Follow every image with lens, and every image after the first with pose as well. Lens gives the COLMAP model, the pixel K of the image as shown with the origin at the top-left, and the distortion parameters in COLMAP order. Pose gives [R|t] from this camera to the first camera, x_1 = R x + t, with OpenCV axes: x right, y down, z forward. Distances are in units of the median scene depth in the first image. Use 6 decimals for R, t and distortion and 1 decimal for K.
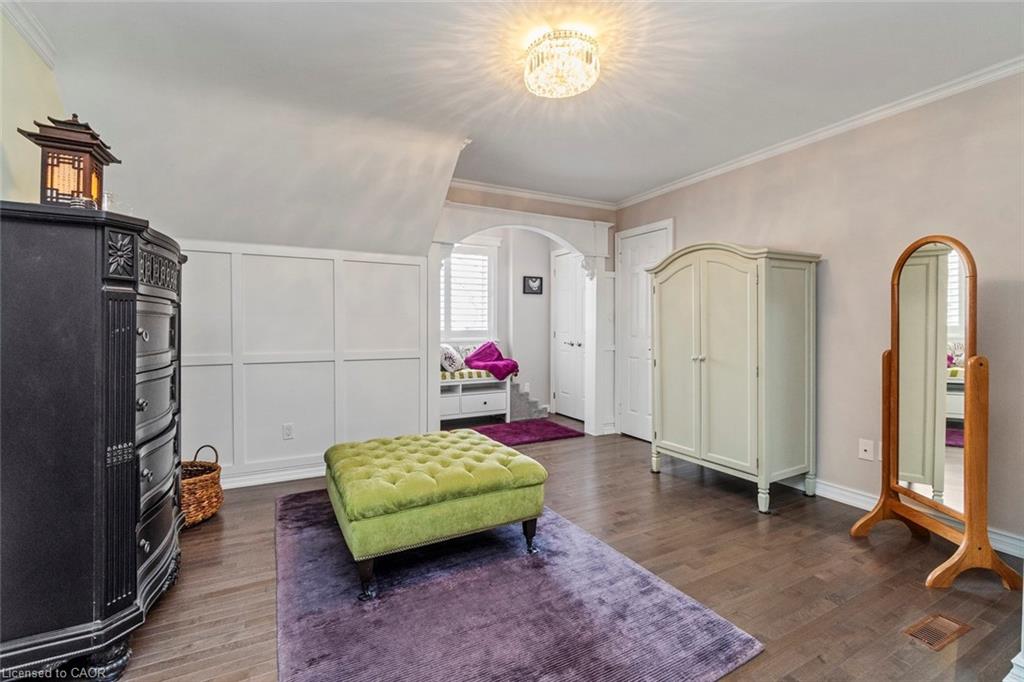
lens RADIAL K [[449.3, 0, 504.8], [0, 449.3, 325.0], [0, 0, 1]] dist [-0.000075, 0.000173]
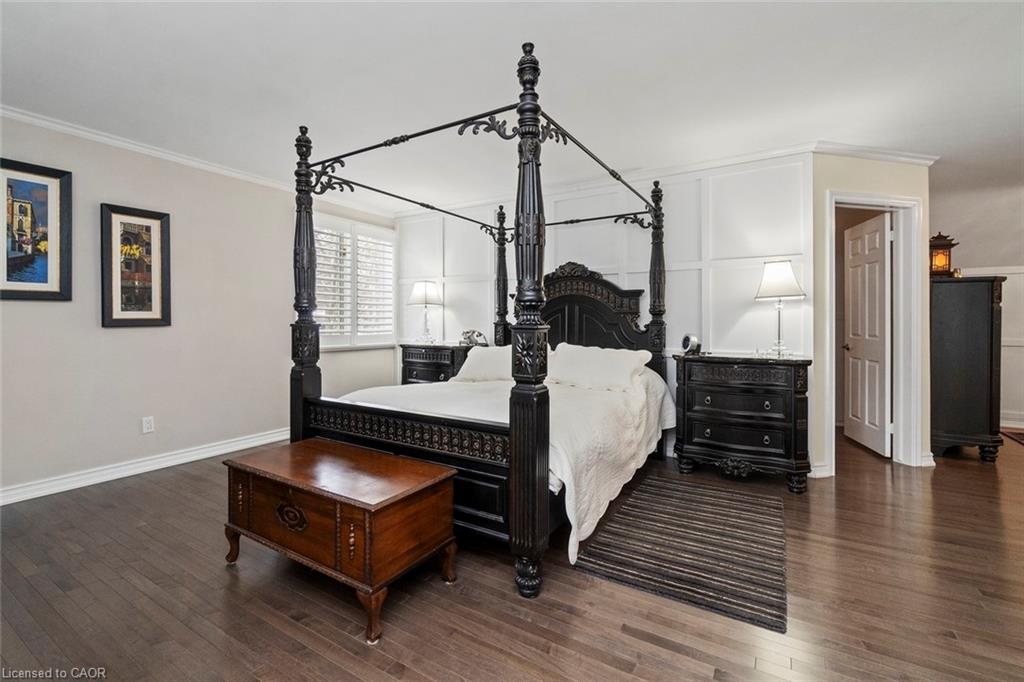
lens RADIAL K [[447.1, 0, 511.5], [0, 447.1, 320.6], [0, 0, 1]] dist [-0.002288, 0.000118]
pose [[0.518130, -0.005854, -0.855282, -0.042419], [0.003968, 0.999982, -0.004440, 0.000914], [0.855293, -0.001093, 0.518144, -0.836912]]
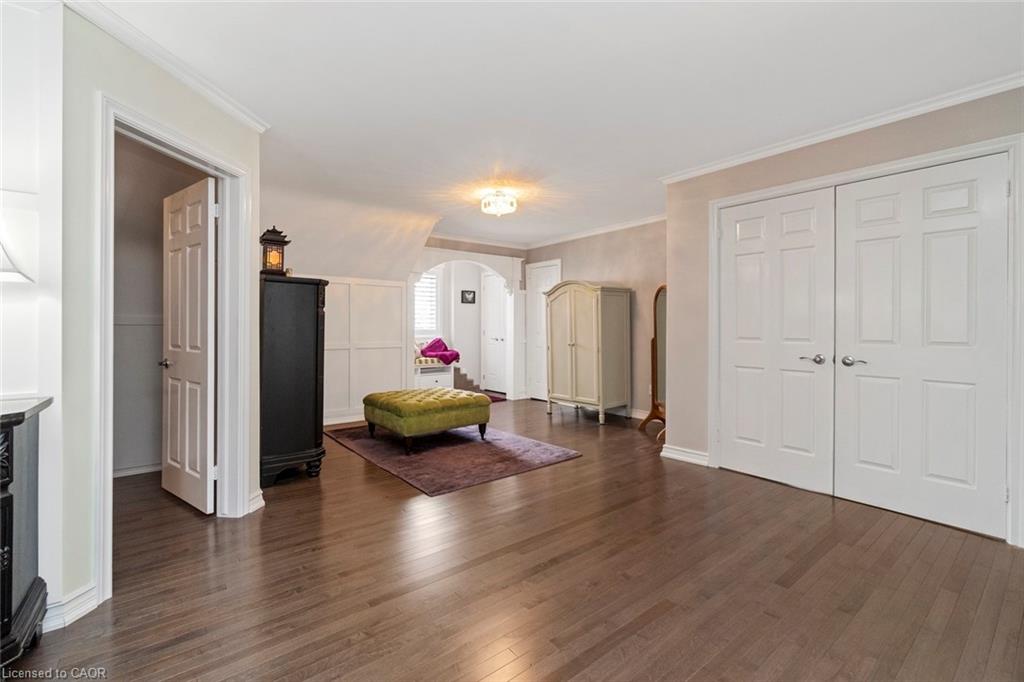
lens RADIAL K [[449.3, 0, 504.8], [0, 449.3, 325.0], [0, 0, 1]] dist [-0.000075, 0.000173]
pose [[0.982529, -0.002048, 0.186100, -0.110170], [0.002442, 0.999995, -0.001886, 0.000384], [-0.186096, 0.002308, 0.982529, -0.490529]]
